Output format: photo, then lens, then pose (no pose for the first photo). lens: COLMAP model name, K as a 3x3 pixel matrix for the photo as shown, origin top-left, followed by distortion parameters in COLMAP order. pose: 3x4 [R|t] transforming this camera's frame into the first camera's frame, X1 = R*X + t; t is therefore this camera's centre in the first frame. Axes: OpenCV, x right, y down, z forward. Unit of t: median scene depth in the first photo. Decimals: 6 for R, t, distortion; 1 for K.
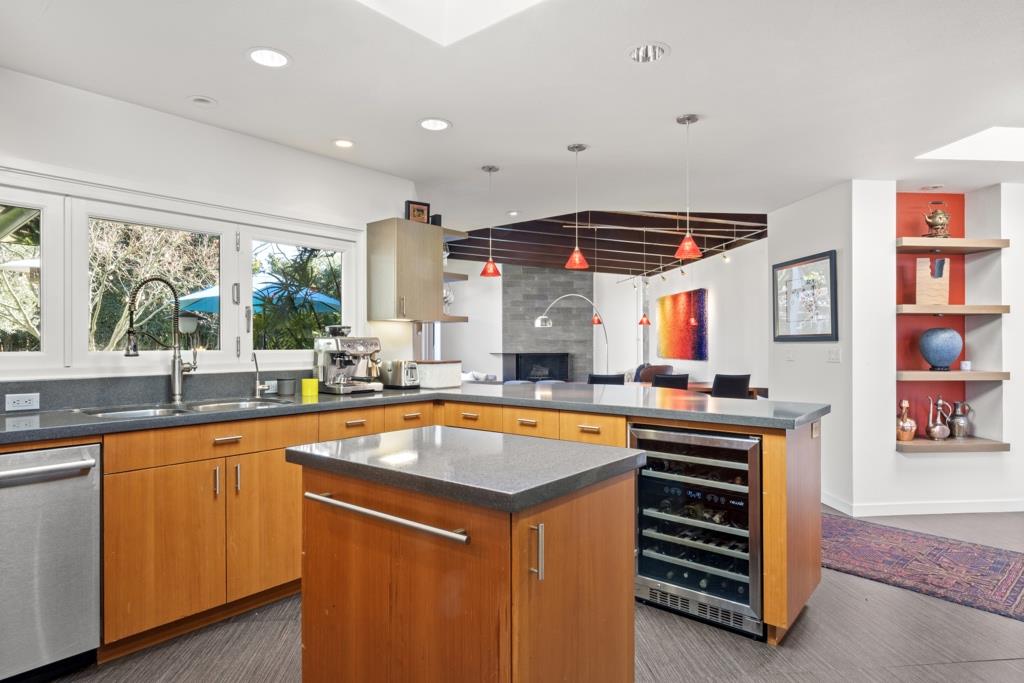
lens RADIAL K [[591.2, 0, 506.7], [0, 591.2, 343.5], [0, 0, 1]] dist [-0.001342, -0.001045]
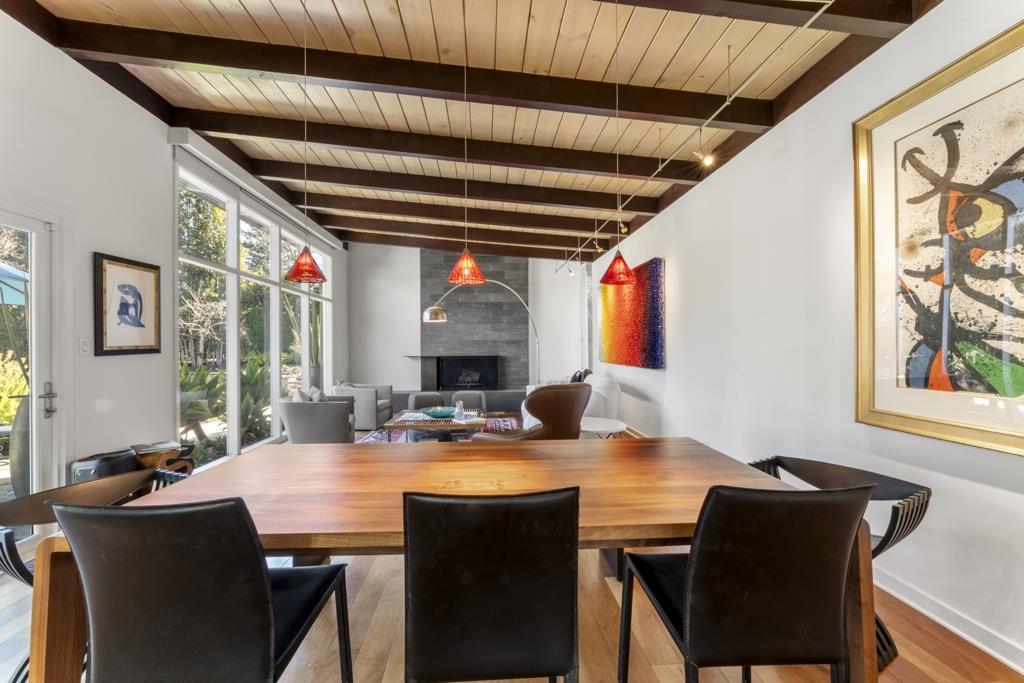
lens RADIAL K [[405.4, 0, 513.0], [0, 405.4, 345.1], [0, 0, 1]] dist [0.003553, 0.001574]
pose [[0.999703, -0.004277, -0.024010, 0.139545], [0.004295, 0.999991, 0.000717, 0.000747], [0.024007, -0.000820, 0.999711, 0.418930]]
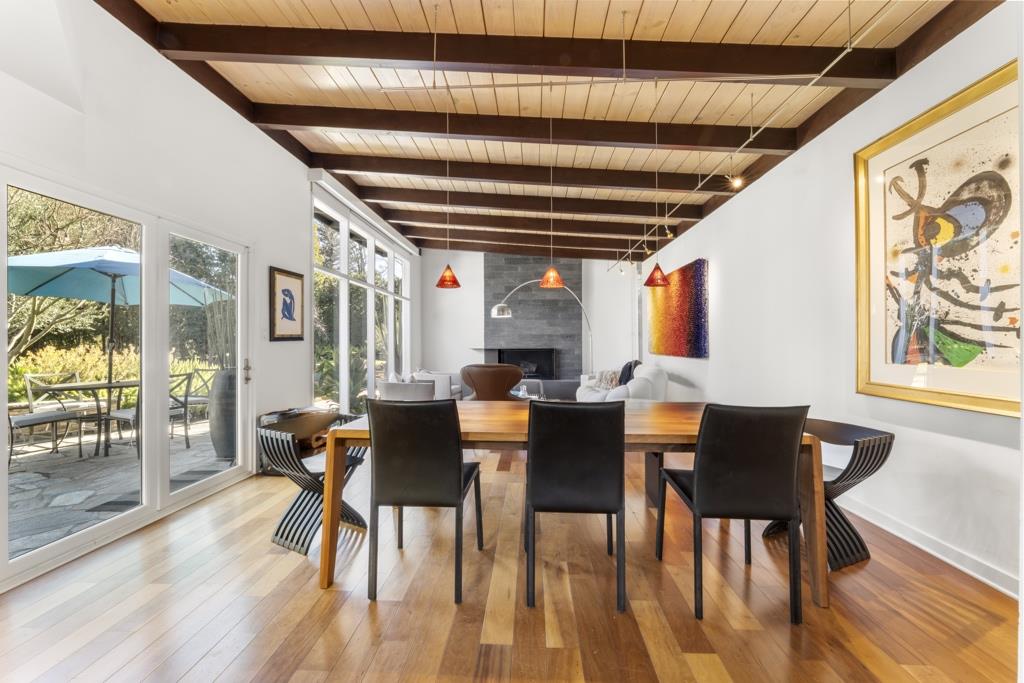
lens RADIAL K [[405.4, 0, 515.2], [0, 405.4, 341.5], [0, 0, 1]] dist [0.003553, 0.001574]
pose [[0.990453, -0.001736, -0.137841, 0.131938], [0.001379, 0.999995, -0.002688, 0.006804], [0.137845, 0.002472, 0.990451, 0.360205]]
